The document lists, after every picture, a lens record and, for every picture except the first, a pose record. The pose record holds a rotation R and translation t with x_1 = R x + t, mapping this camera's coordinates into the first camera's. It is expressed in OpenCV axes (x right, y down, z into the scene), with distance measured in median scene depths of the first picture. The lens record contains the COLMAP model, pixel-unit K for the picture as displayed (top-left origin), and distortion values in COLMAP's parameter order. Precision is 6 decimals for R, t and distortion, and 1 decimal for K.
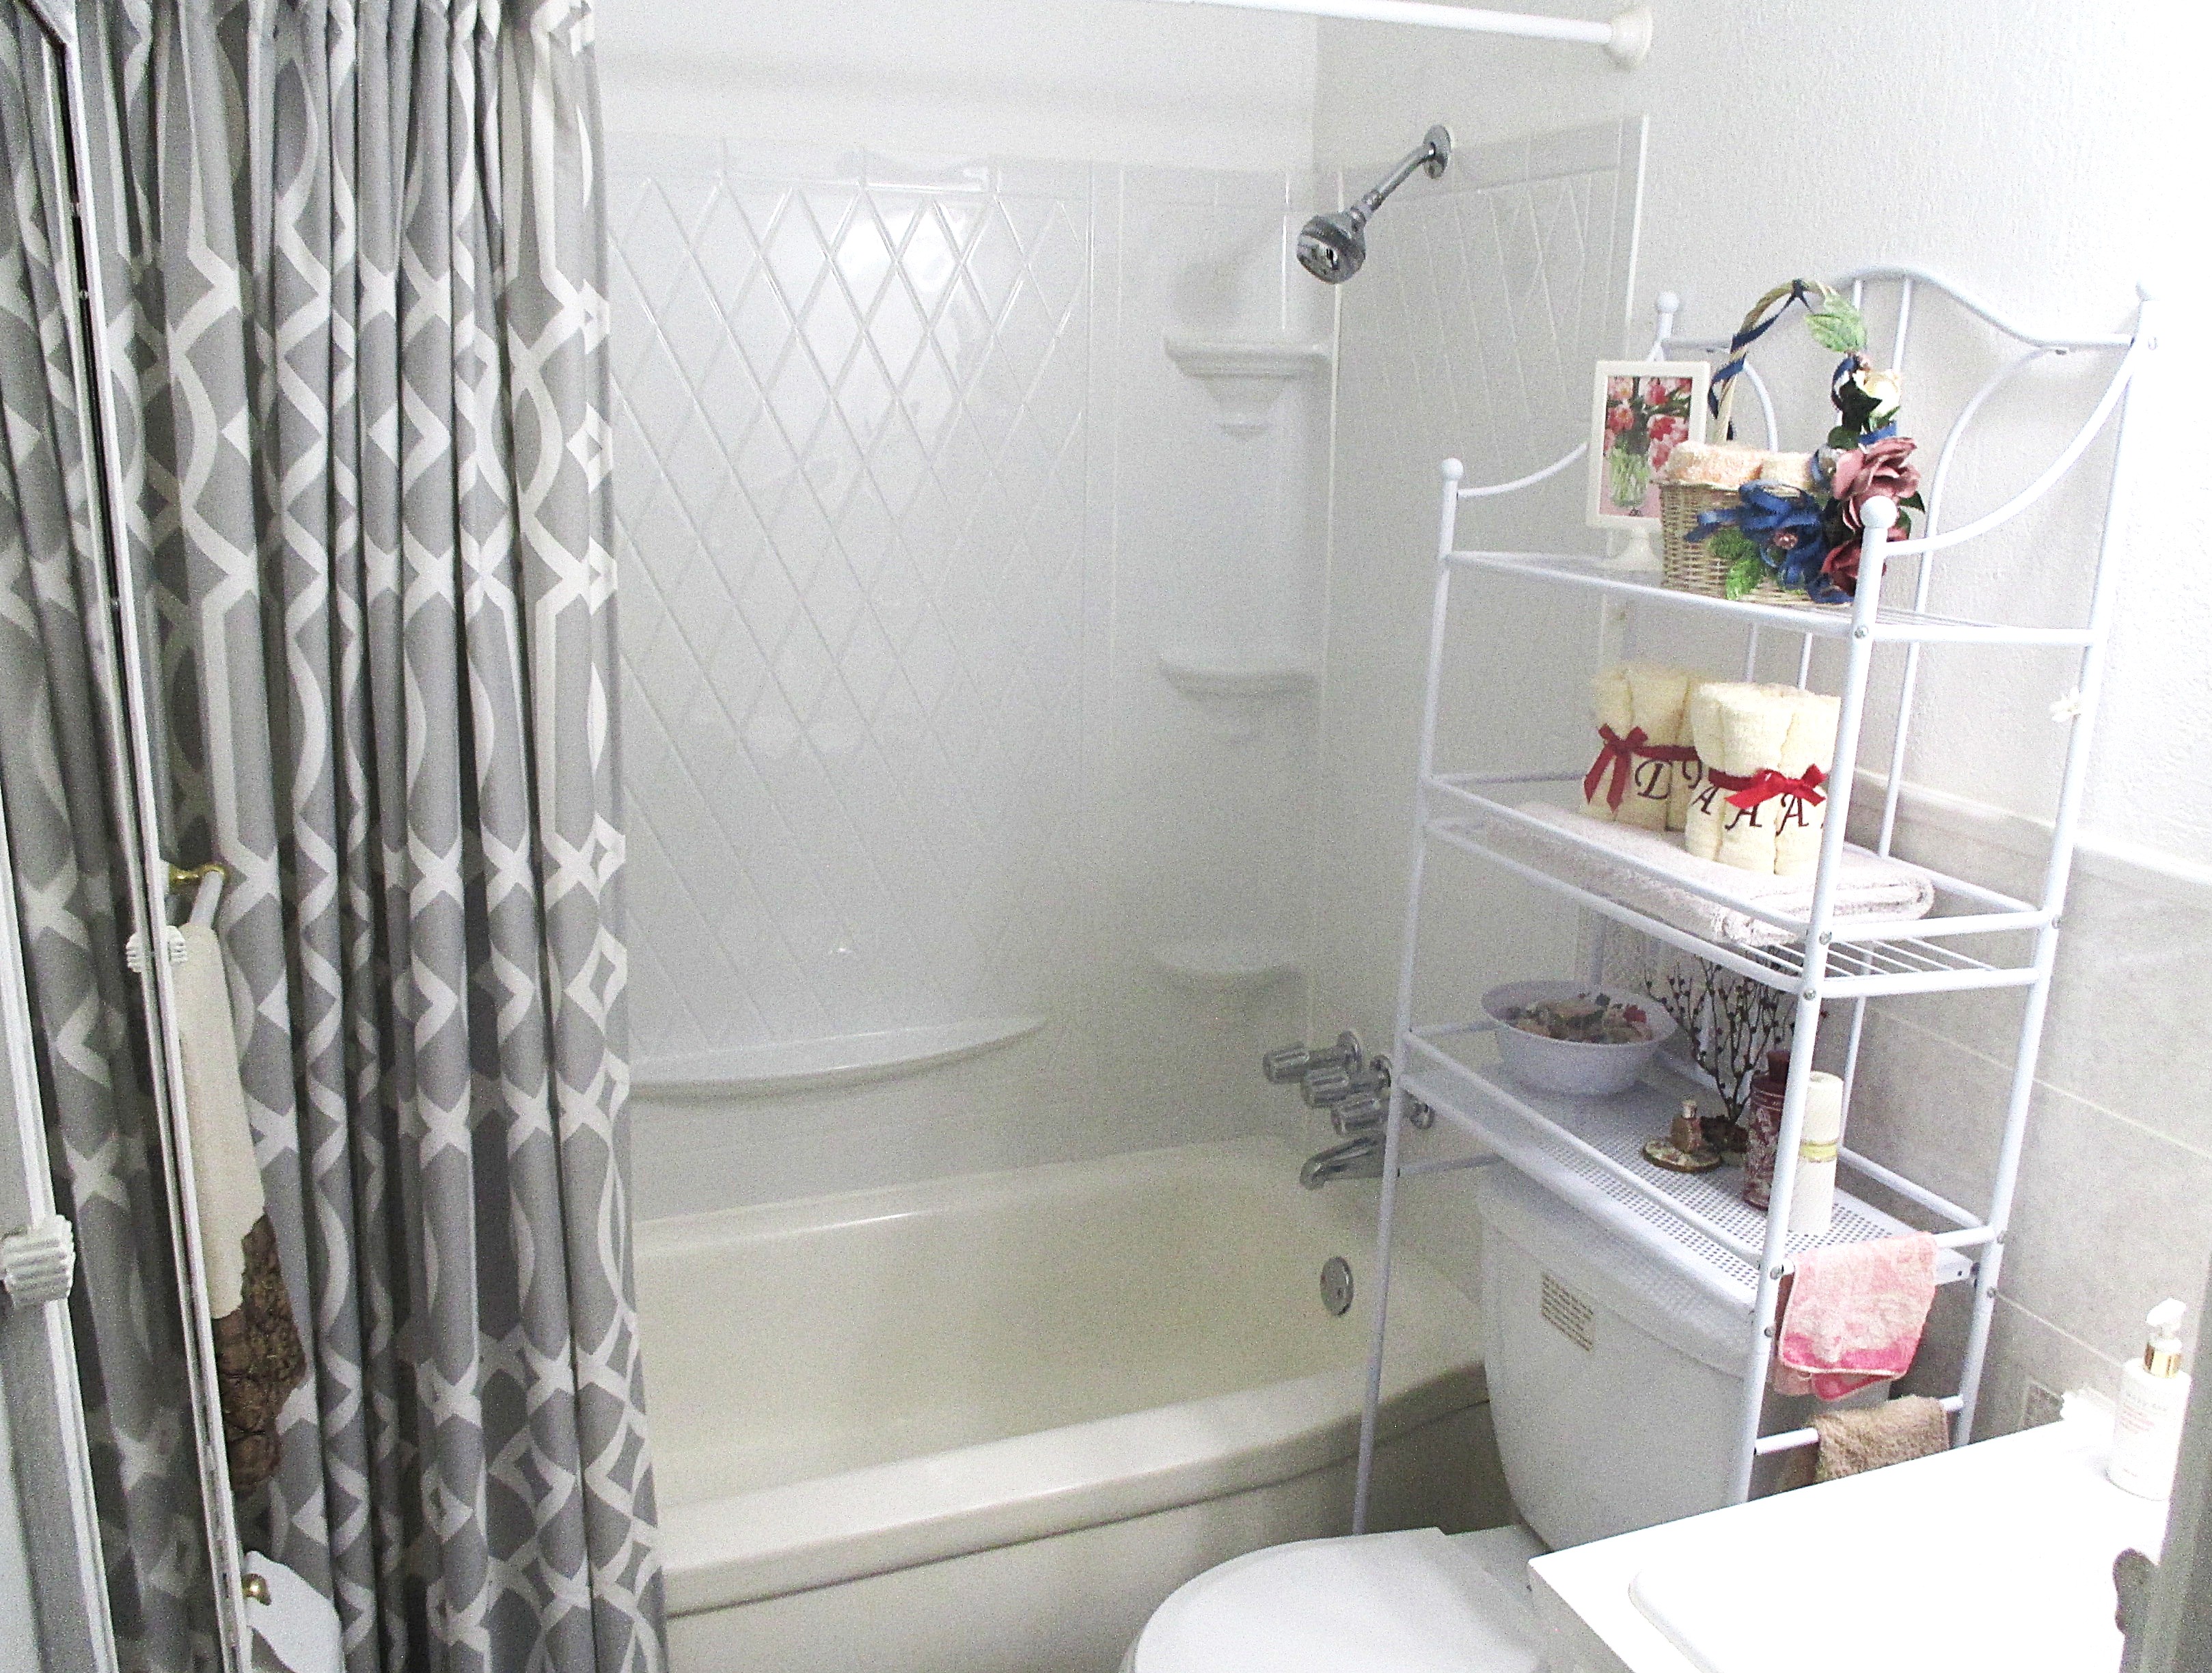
lens RADIAL K [[1880.7, 0, 1112.7], [0, 1880.7, 839.0], [0, 0, 1]] dist [-0.005534, 0.012027]
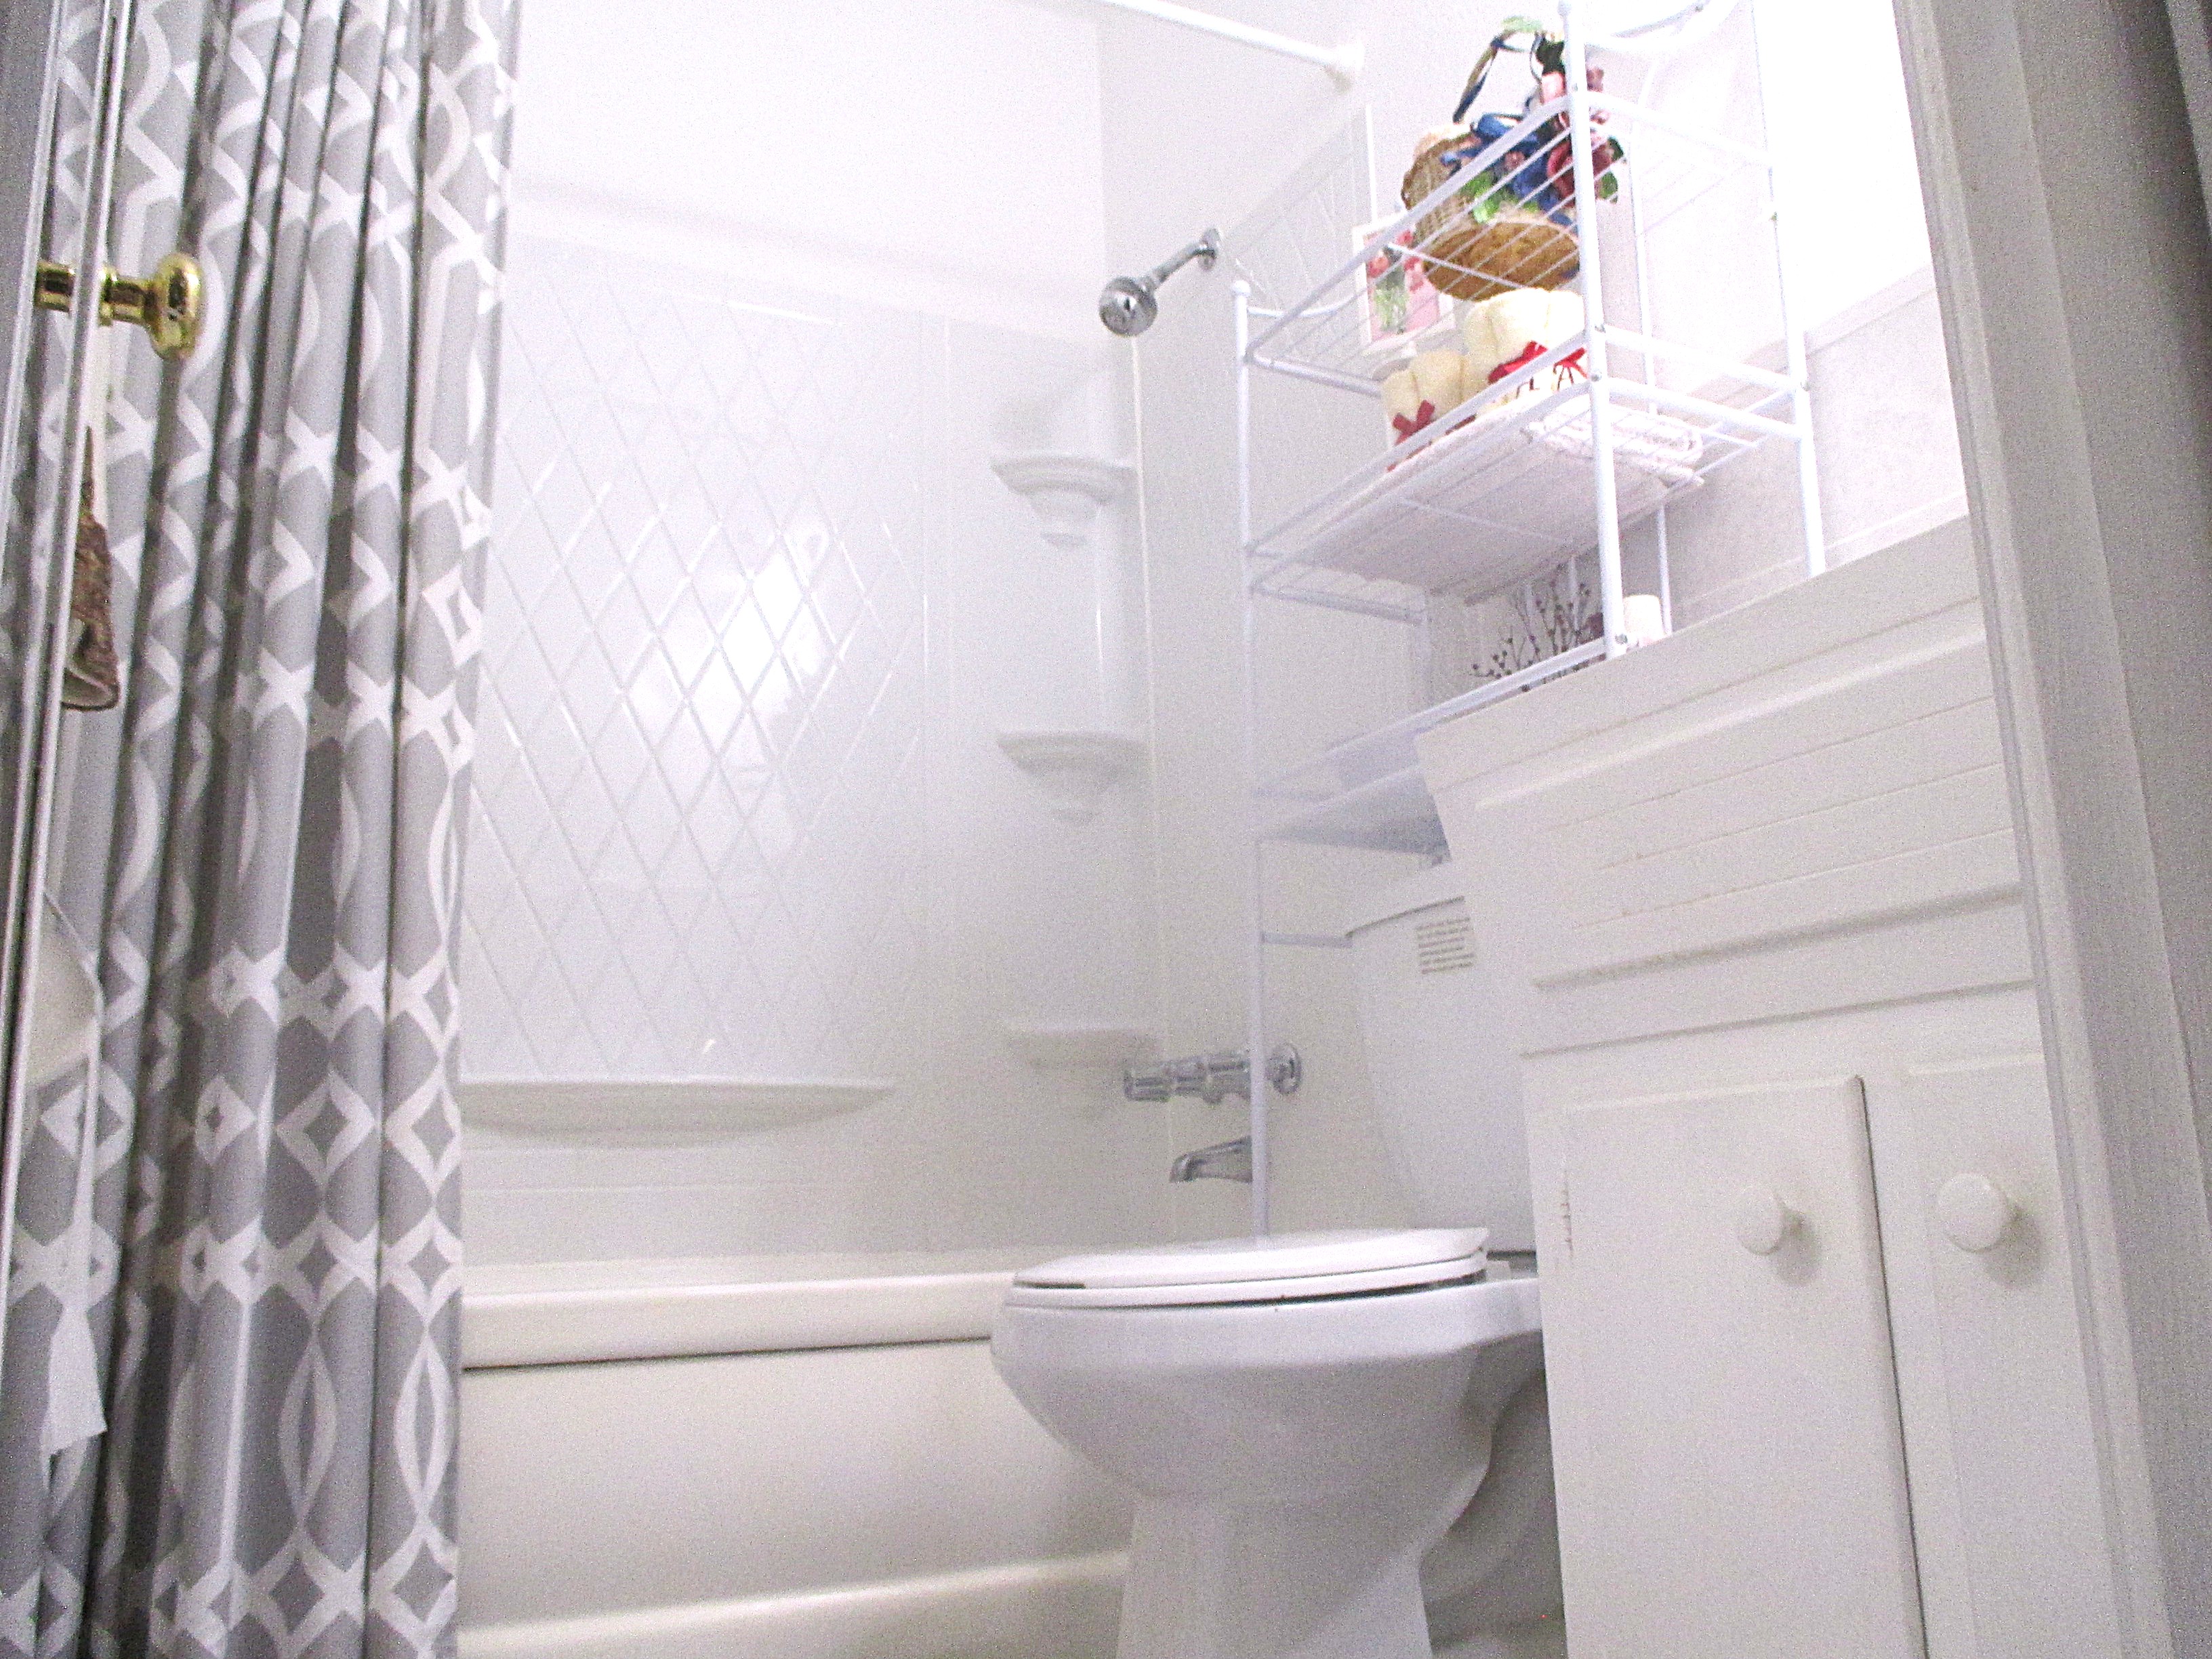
lens RADIAL K [[1840.1, 0, 1096.6], [0, 1840.1, 824.6], [0, 0, 1]] dist [-0.025308, 0.019396]
pose [[0.995722, -0.029156, 0.087674, -0.019354], [0.064933, 0.895877, -0.439531, 0.647848], [-0.065730, 0.443344, 0.893938, 0.148121]]
